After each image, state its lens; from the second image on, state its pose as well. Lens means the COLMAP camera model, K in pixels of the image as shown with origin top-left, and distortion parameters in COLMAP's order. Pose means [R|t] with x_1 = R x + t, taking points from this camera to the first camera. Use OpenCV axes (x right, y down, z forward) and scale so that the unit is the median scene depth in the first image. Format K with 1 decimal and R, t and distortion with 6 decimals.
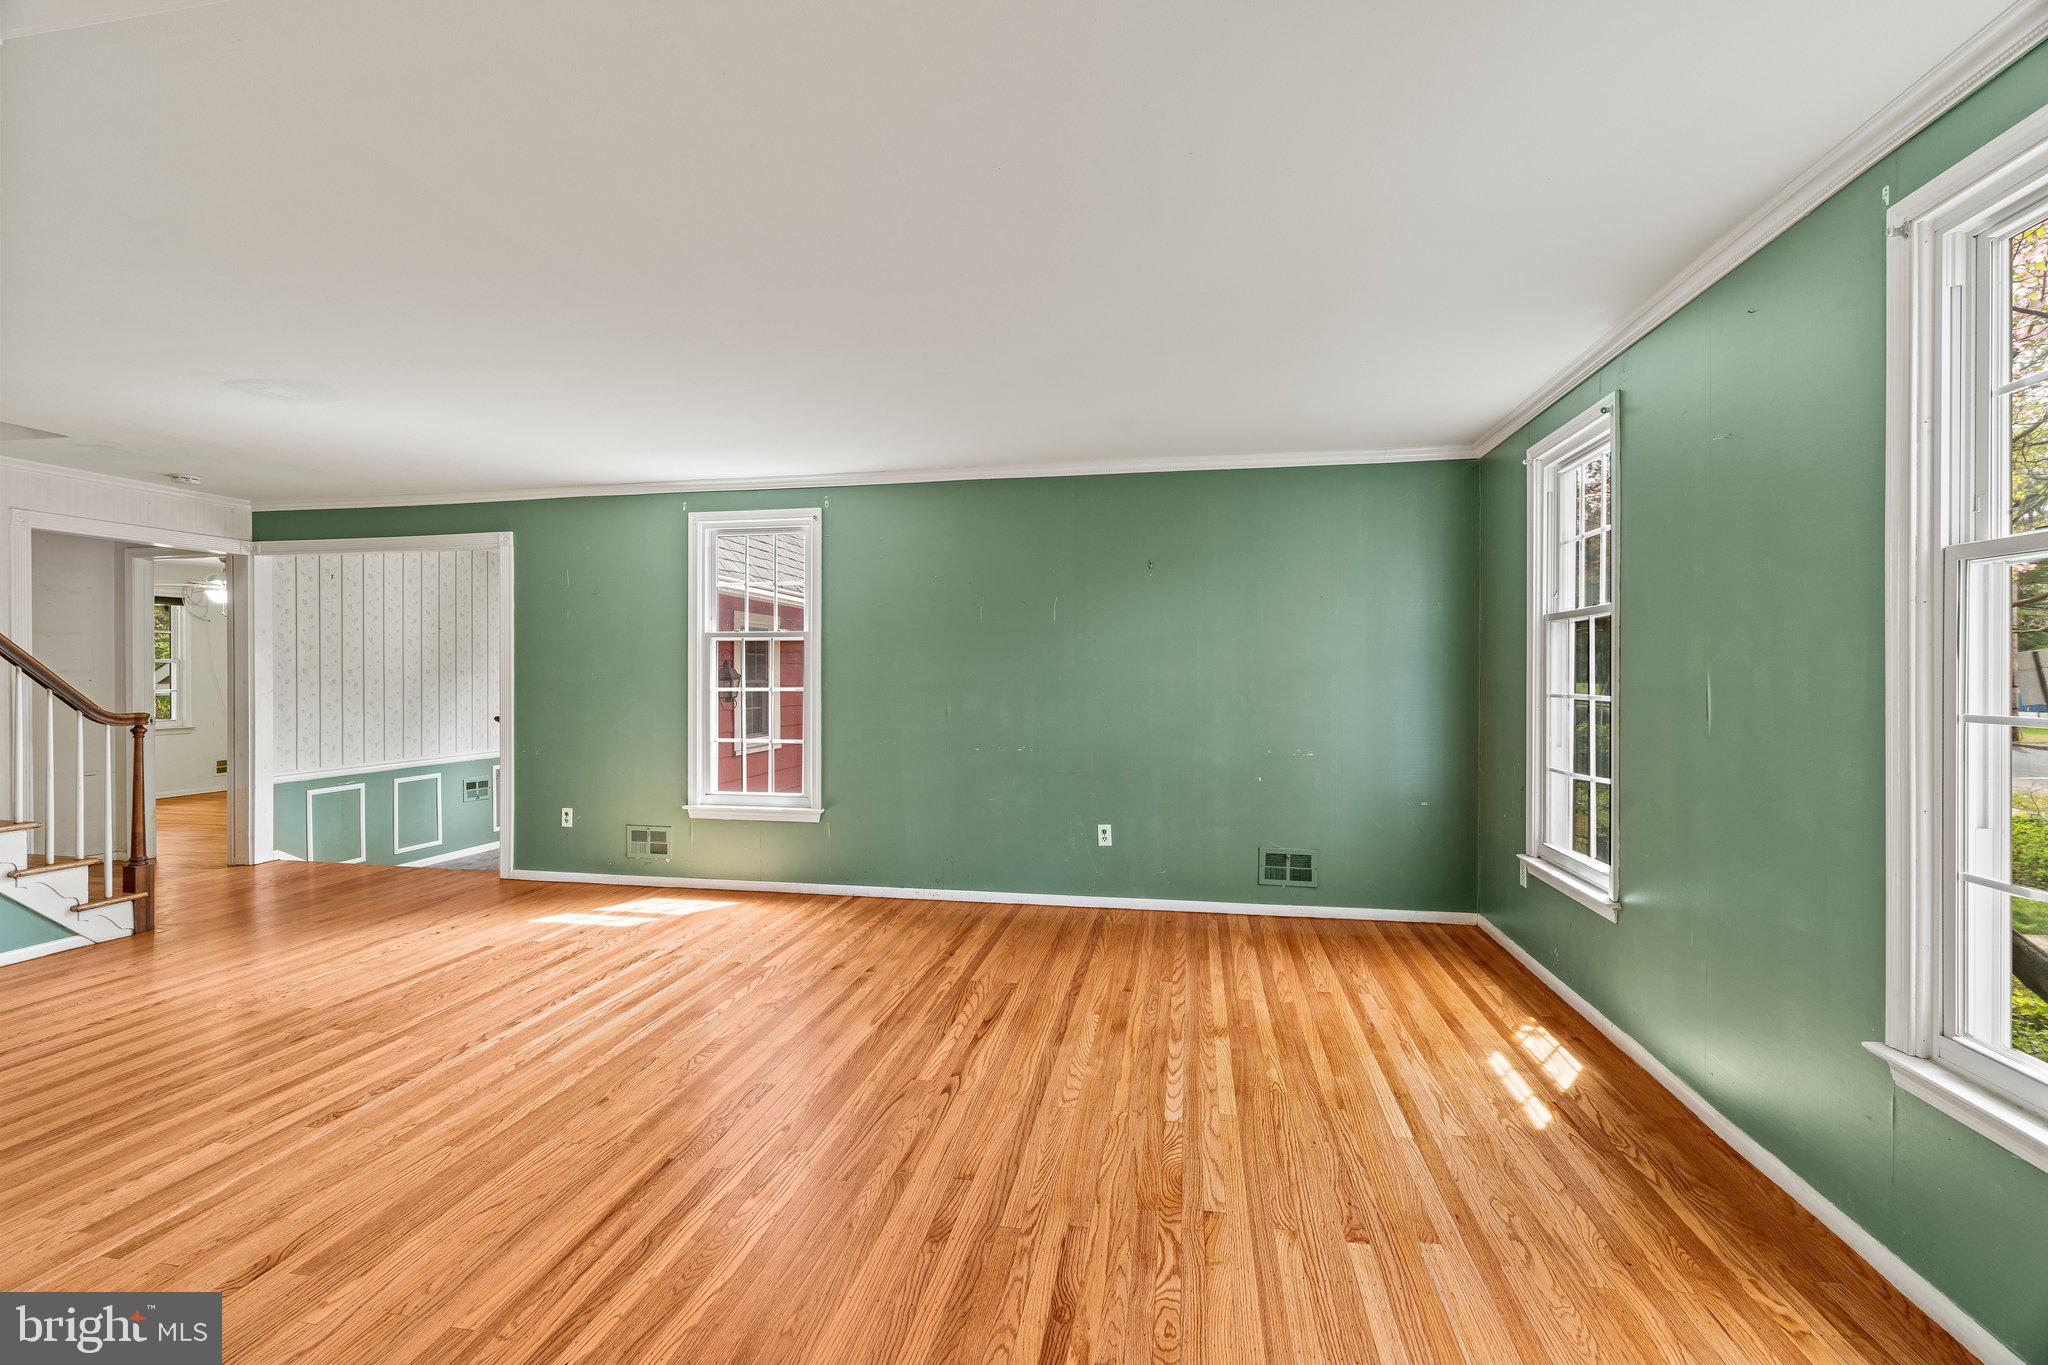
lens RADIAL K [[933.0, 0, 1014.2], [0, 933.0, 677.2], [0, 0, 1]] dist [-0.001209, 0.000538]
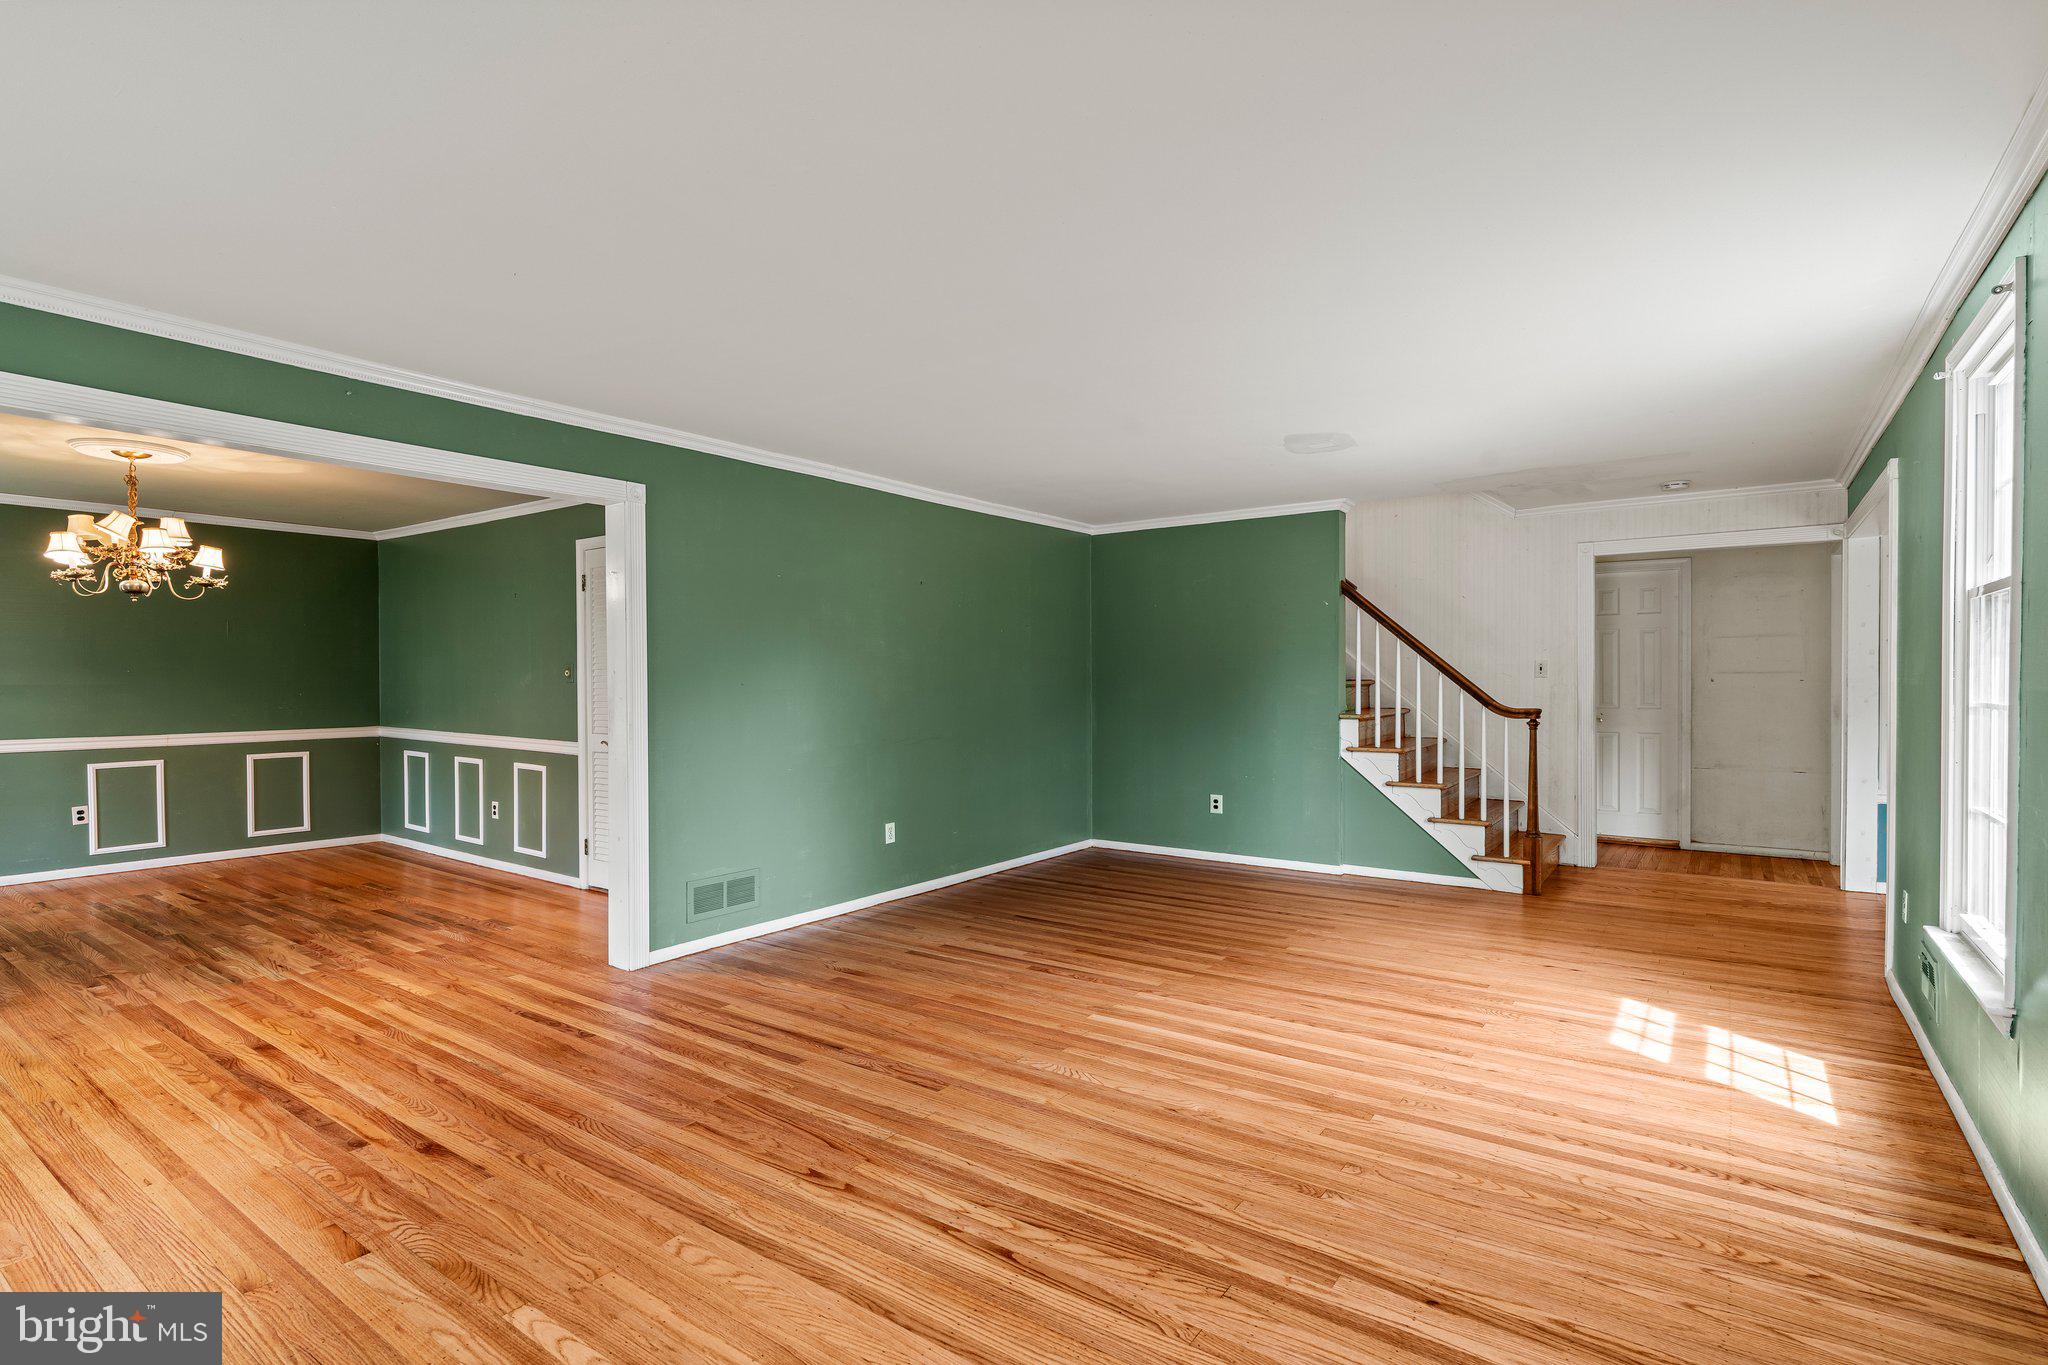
lens RADIAL K [[961.9, 0, 1120.4], [0, 961.9, 697.4], [0, 0, 1]] dist [-0.003294, 0.000005]
pose [[-0.362320, 0.020295, -0.931833, 0.538056], [0.001449, 0.999774, 0.021212, -0.003932], [0.932052, 0.006335, -0.362268, 1.347545]]
